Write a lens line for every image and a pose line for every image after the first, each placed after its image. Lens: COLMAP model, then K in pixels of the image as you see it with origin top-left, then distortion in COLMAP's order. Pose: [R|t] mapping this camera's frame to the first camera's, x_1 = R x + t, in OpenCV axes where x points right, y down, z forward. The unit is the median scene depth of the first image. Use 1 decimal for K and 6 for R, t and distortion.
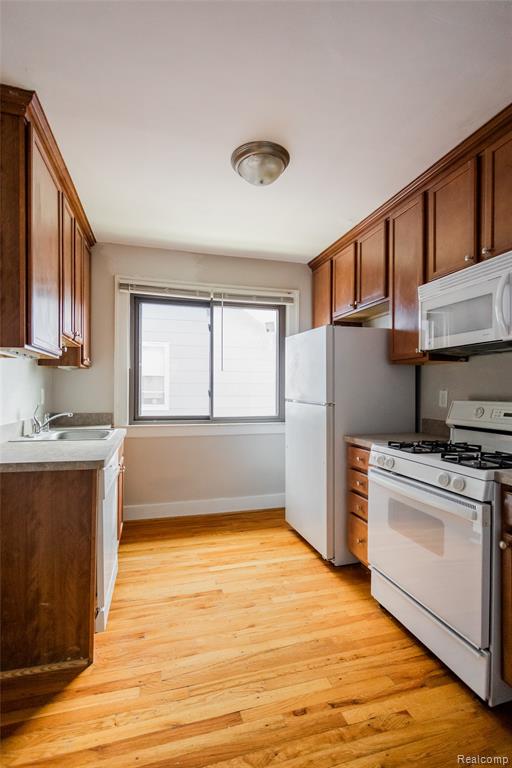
lens RADIAL K [[370.7, 0, 256.4], [0, 370.7, 388.0], [0, 0, 1]] dist [0.016285, 0.000215]
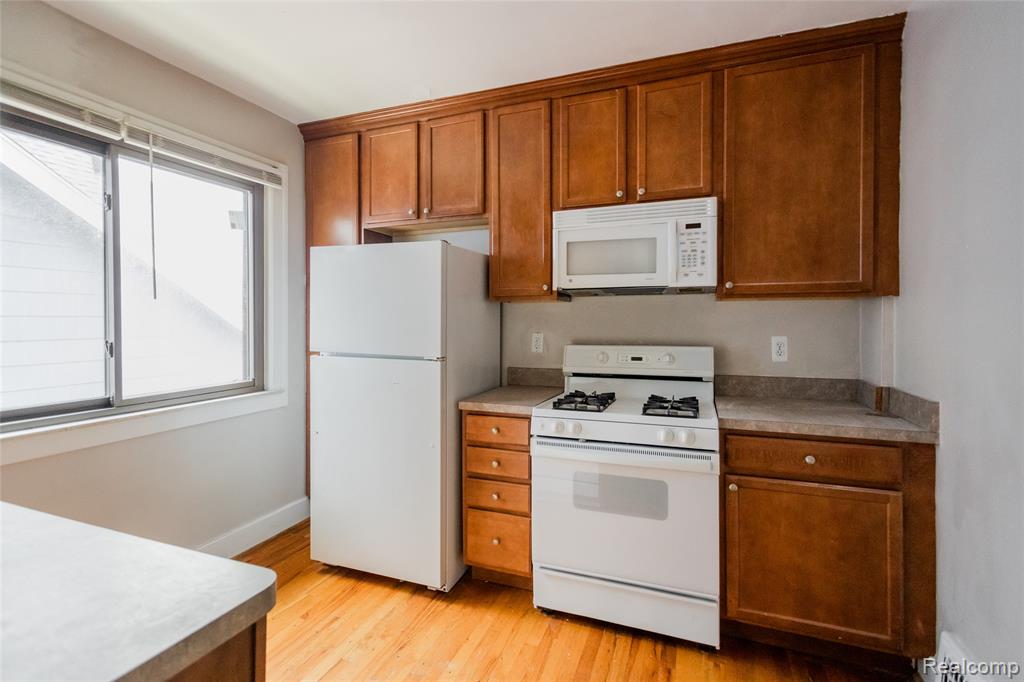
lens RADIAL K [[478.3, 0, 510.5], [0, 478.3, 320.3], [0, 0, 1]] dist [0.002813, 0.000536]
pose [[0.605065, -0.005417, 0.796157, -0.423216], [0.001282, 0.999982, 0.005829, -0.030272], [-0.796175, -0.002506, 0.605062, 0.376613]]
